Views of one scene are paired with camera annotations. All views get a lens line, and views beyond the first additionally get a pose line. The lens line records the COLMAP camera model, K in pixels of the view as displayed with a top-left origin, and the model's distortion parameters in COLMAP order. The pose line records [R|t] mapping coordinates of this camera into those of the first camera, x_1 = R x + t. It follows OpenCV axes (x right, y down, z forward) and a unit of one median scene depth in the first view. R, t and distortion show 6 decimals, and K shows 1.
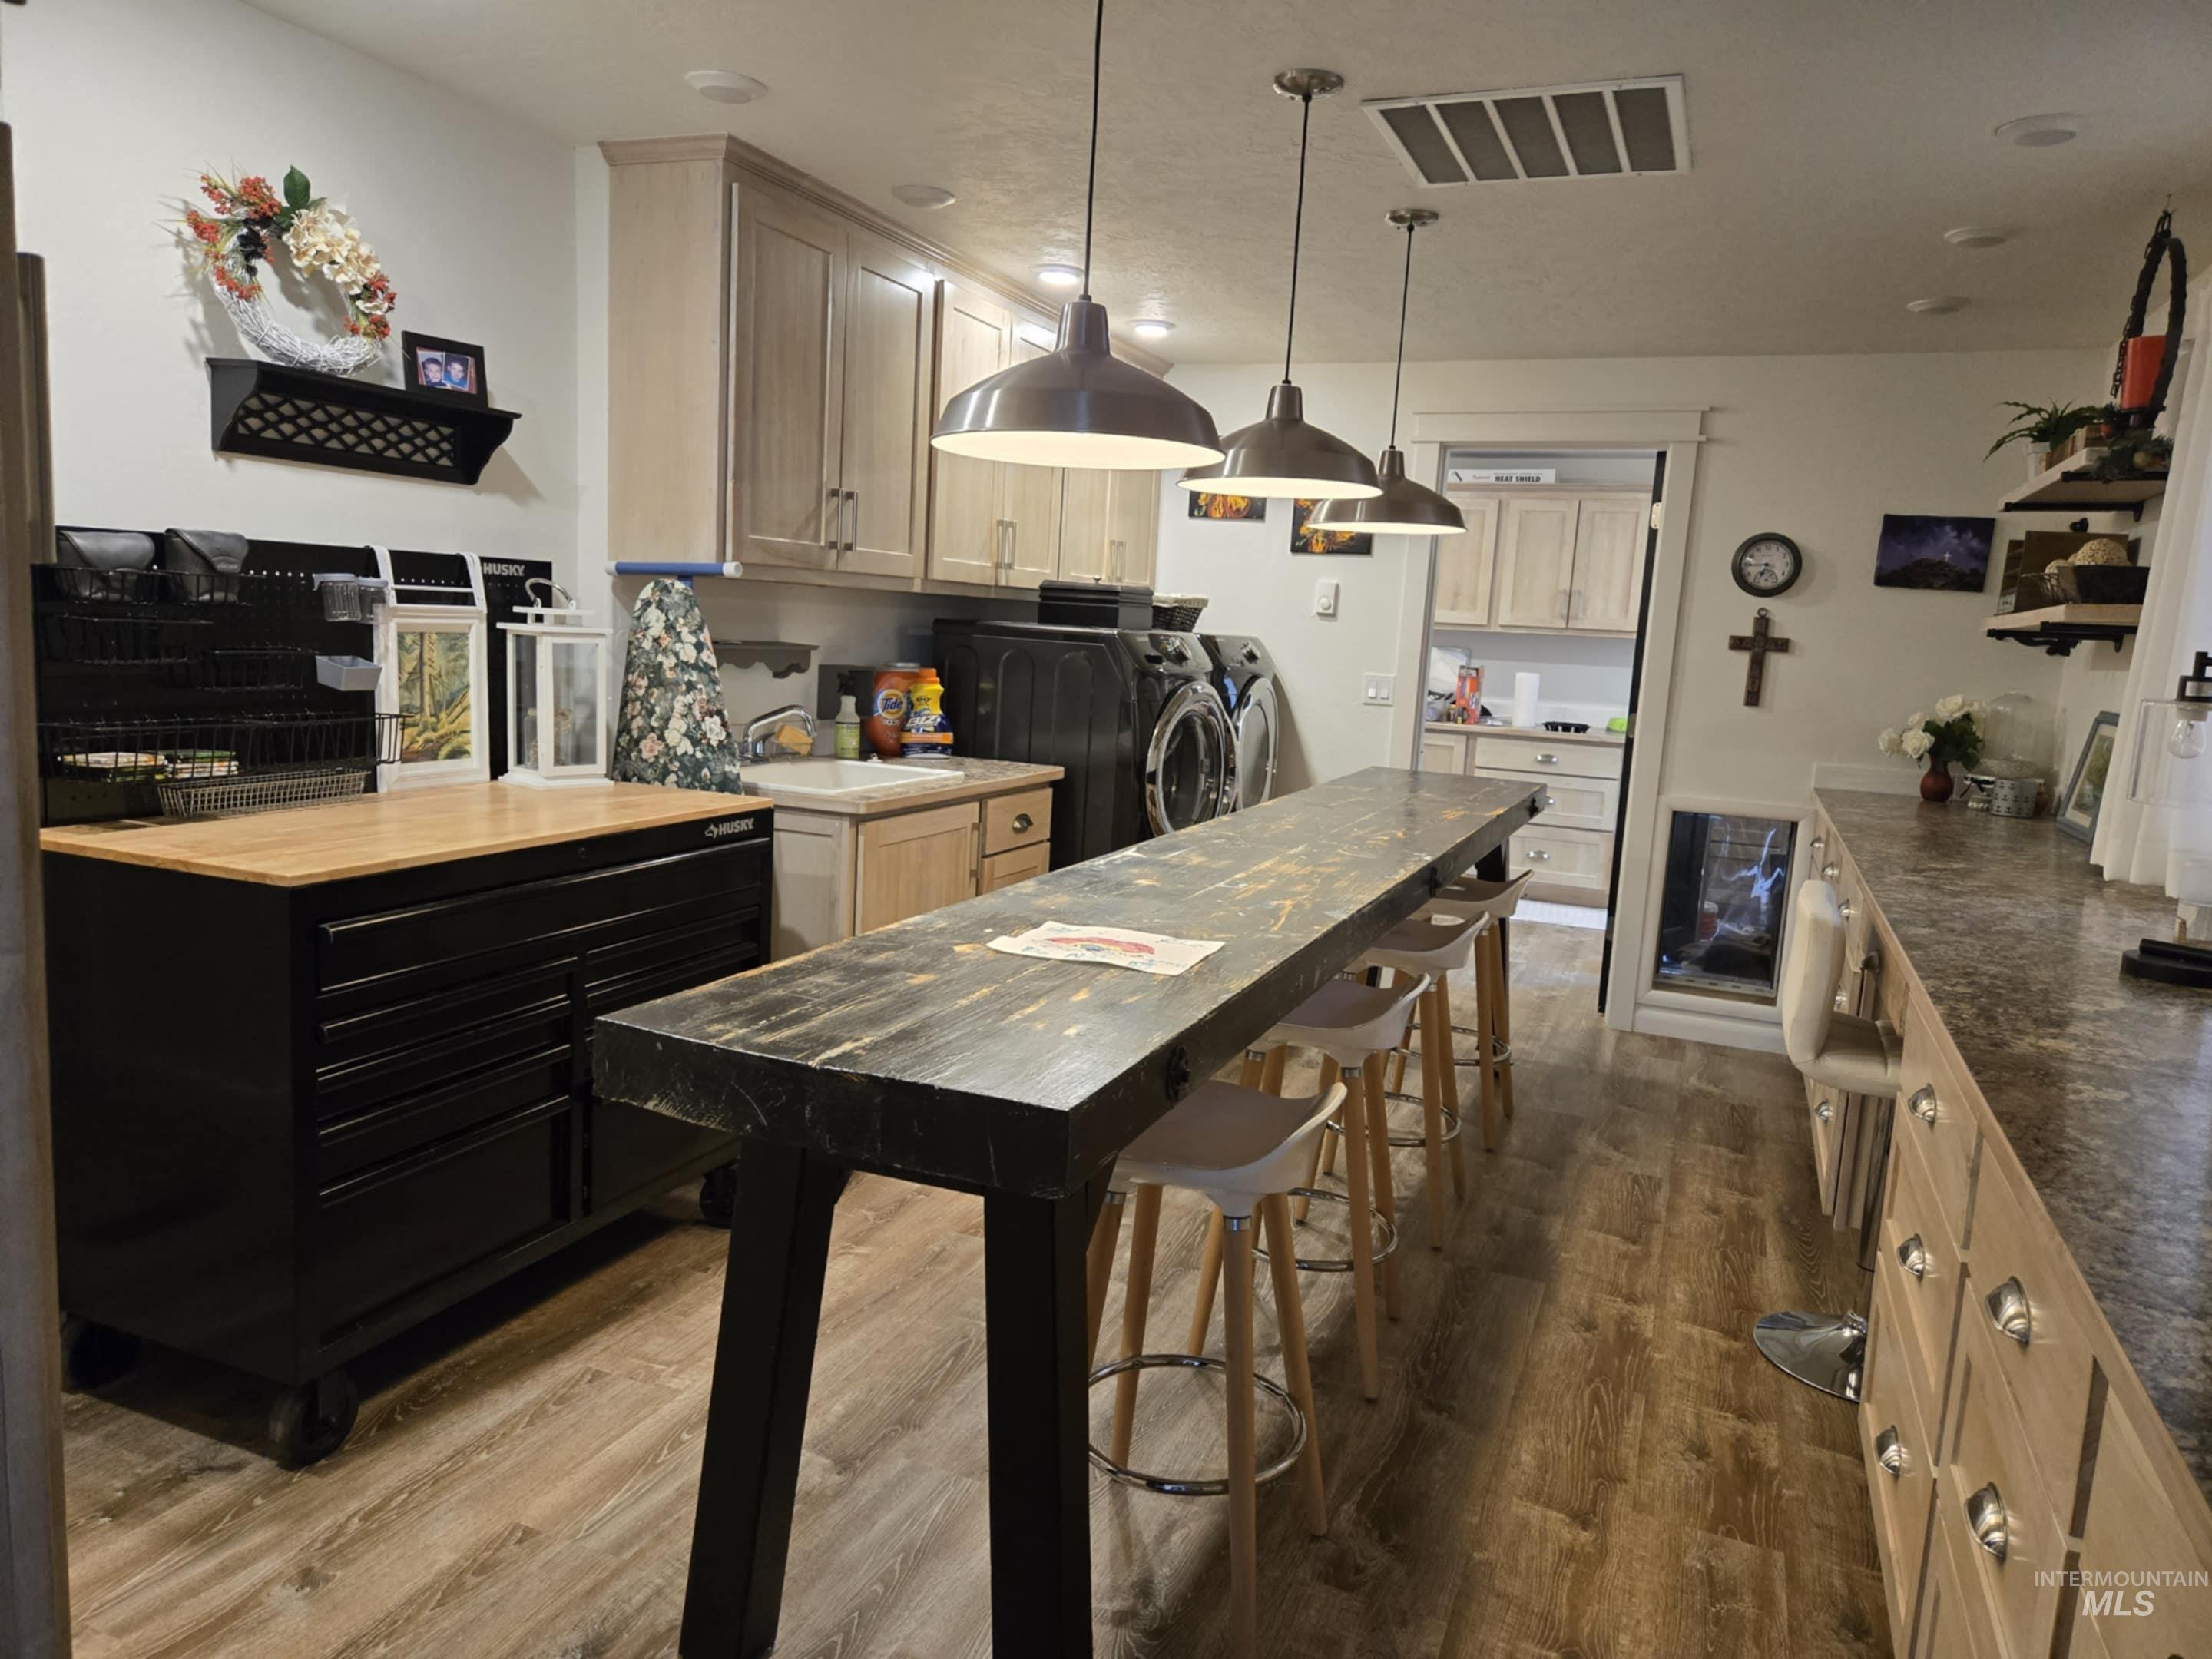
lens RADIAL K [[1493.1, 0, 1092.7], [0, 1493.1, 829.5], [0, 0, 1]] dist [0.041131, -0.008881]
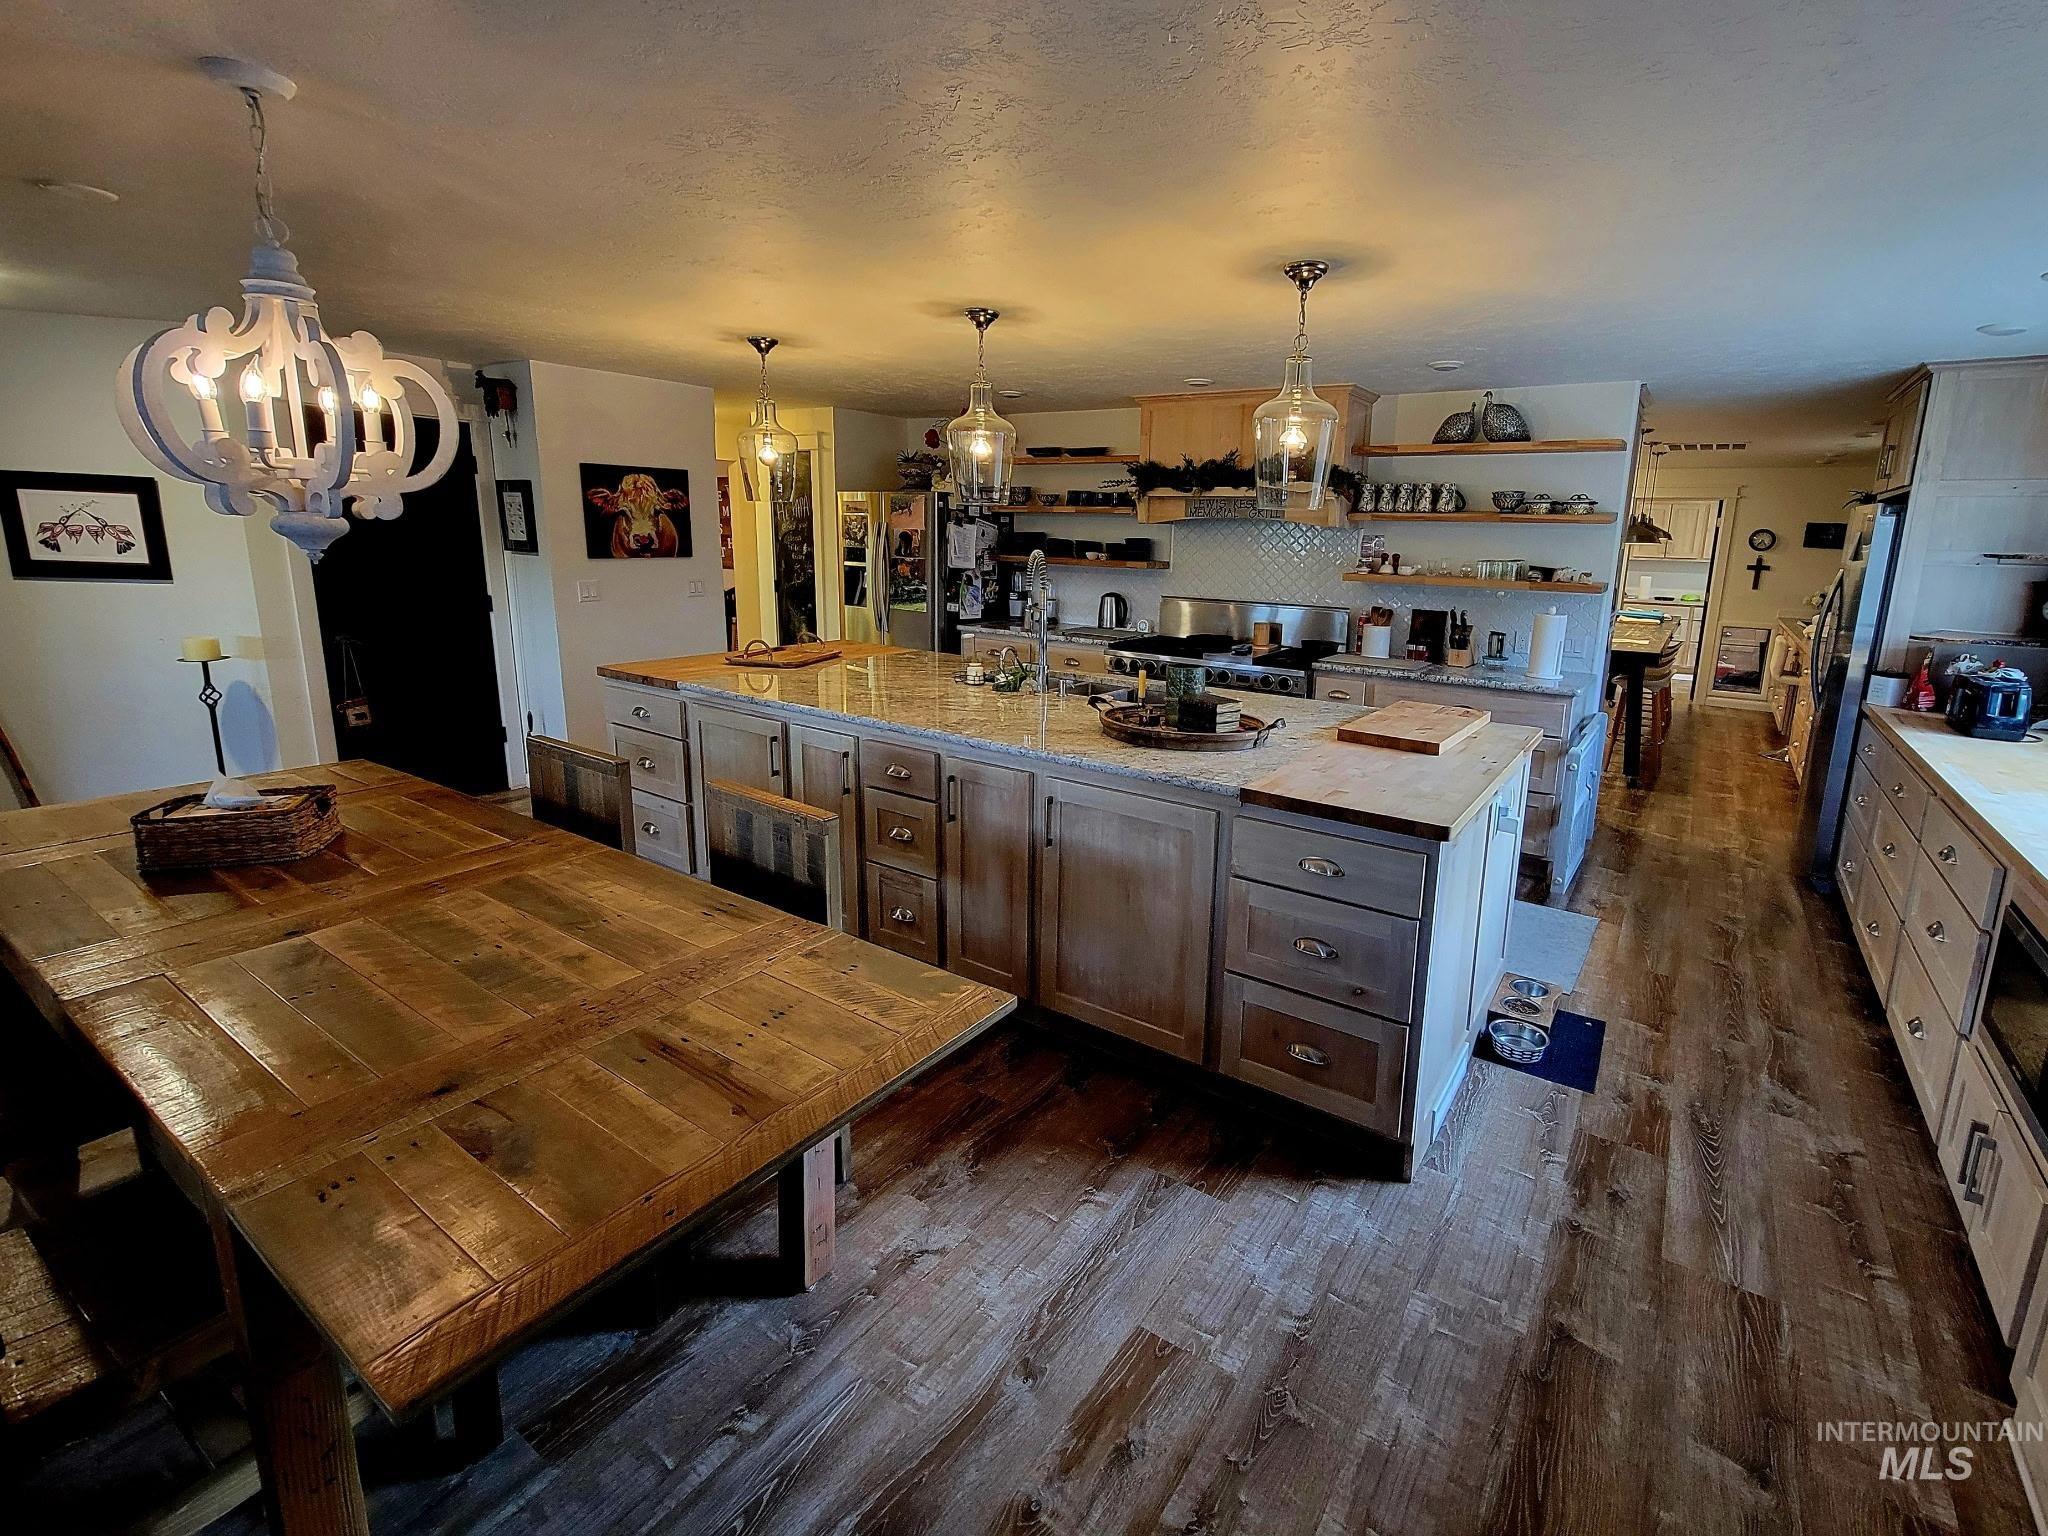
lens RADIAL K [[912.3, 0, 1109.0], [0, 912.3, 707.9], [0, 0, 1]] dist [0.002921, -0.000286]
pose [[0.984461, 0.007155, -0.175458, -0.467566], [-0.000294, 0.999235, 0.039096, 0.076203], [0.175604, -0.038437, 0.983710, -0.939476]]
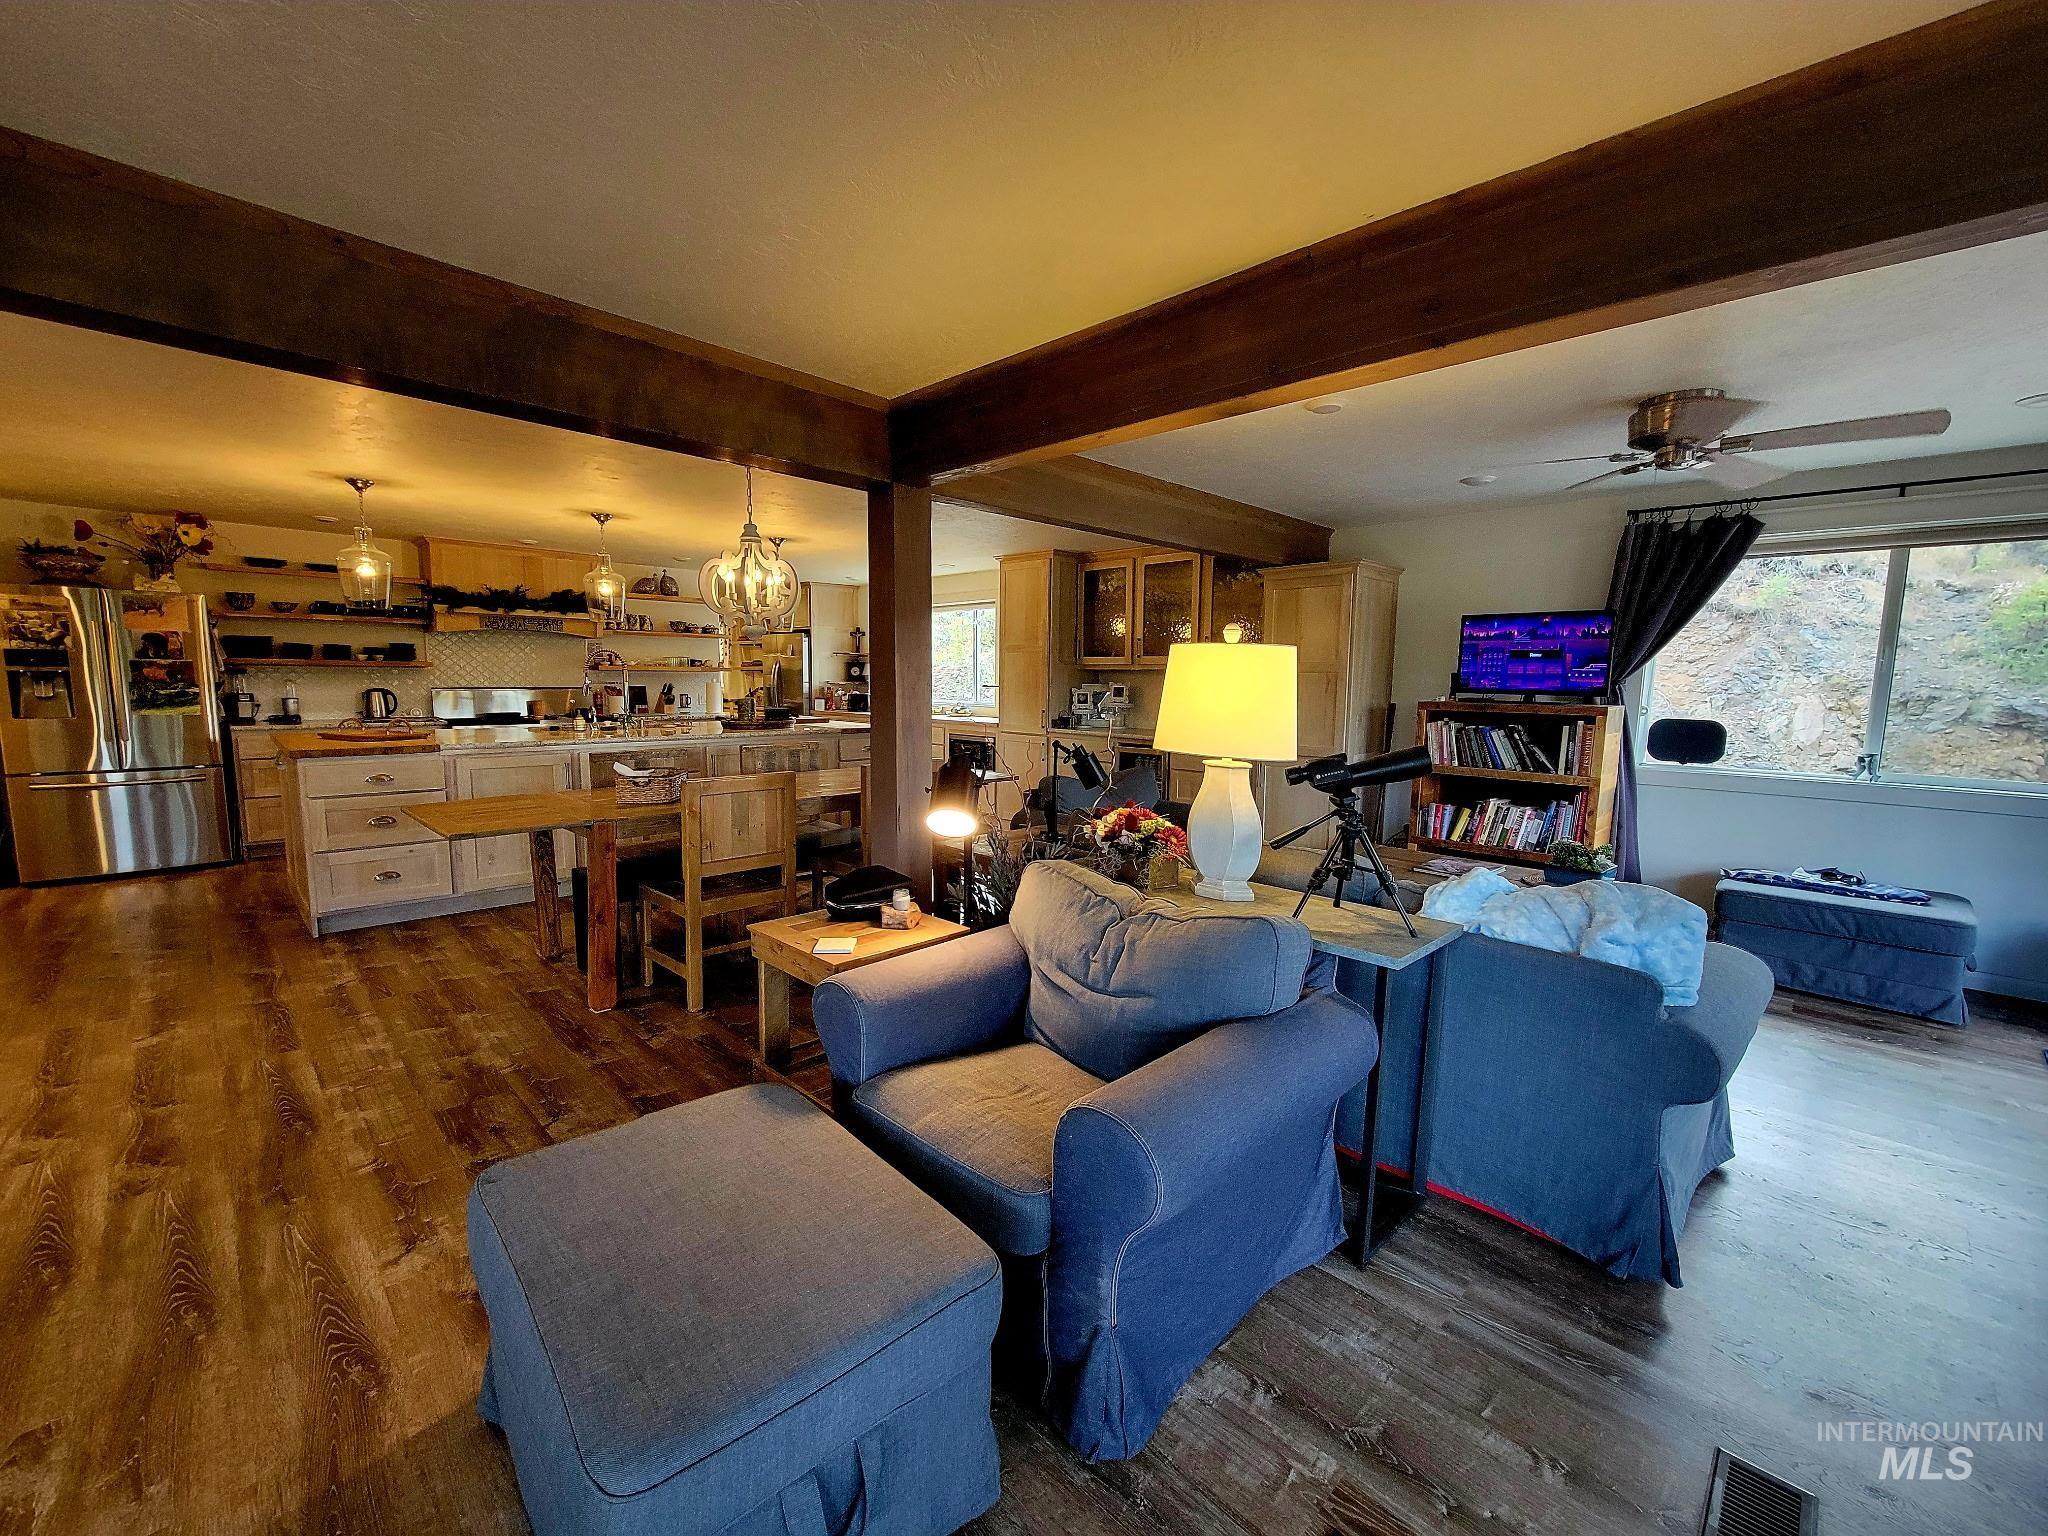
lens RADIAL K [[832.9, 0, 1022.9], [0, 832.9, 771.7], [0, 0, 1]] dist [0.004523, -0.000387]
pose [[0.386887, -0.153149, 0.909321, -1.420944], [0.141759, 0.984268, 0.105458, 0.104400], [-0.911166, 0.088104, 0.402510, -1.179314]]
